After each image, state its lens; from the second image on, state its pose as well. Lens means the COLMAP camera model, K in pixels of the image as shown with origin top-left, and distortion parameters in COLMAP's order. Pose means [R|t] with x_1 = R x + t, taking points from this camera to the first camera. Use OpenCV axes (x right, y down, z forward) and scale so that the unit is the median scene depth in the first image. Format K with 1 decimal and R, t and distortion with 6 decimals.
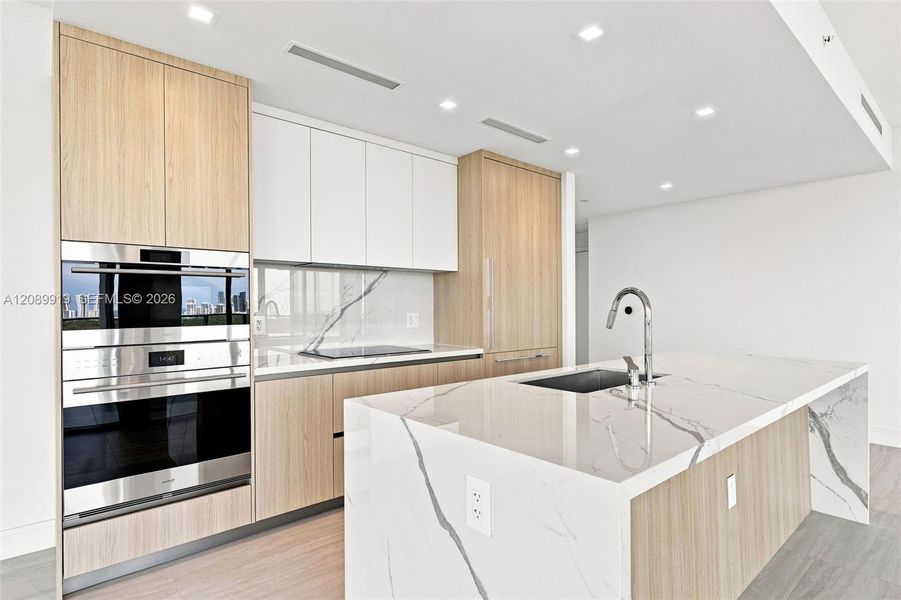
lens RADIAL K [[476.9, 0, 462.2], [0, 476.9, 306.6], [0, 0, 1]] dist [-0.005803, 0.000854]
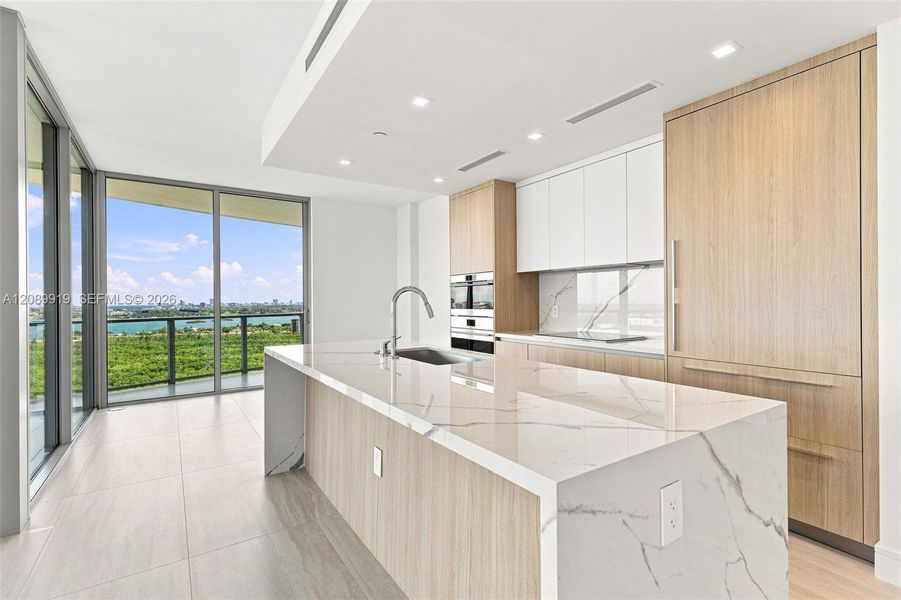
lens RADIAL K [[420.0, 0, 452.4], [0, 420.0, 300.6], [0, 0, 1]] dist [0.009308, -0.001586]
pose [[-0.142523, 0.002785, -0.989788, 1.089224], [0.003761, 0.999990, 0.002272, -0.001424], [0.989784, -0.003399, -0.142532, 0.953945]]
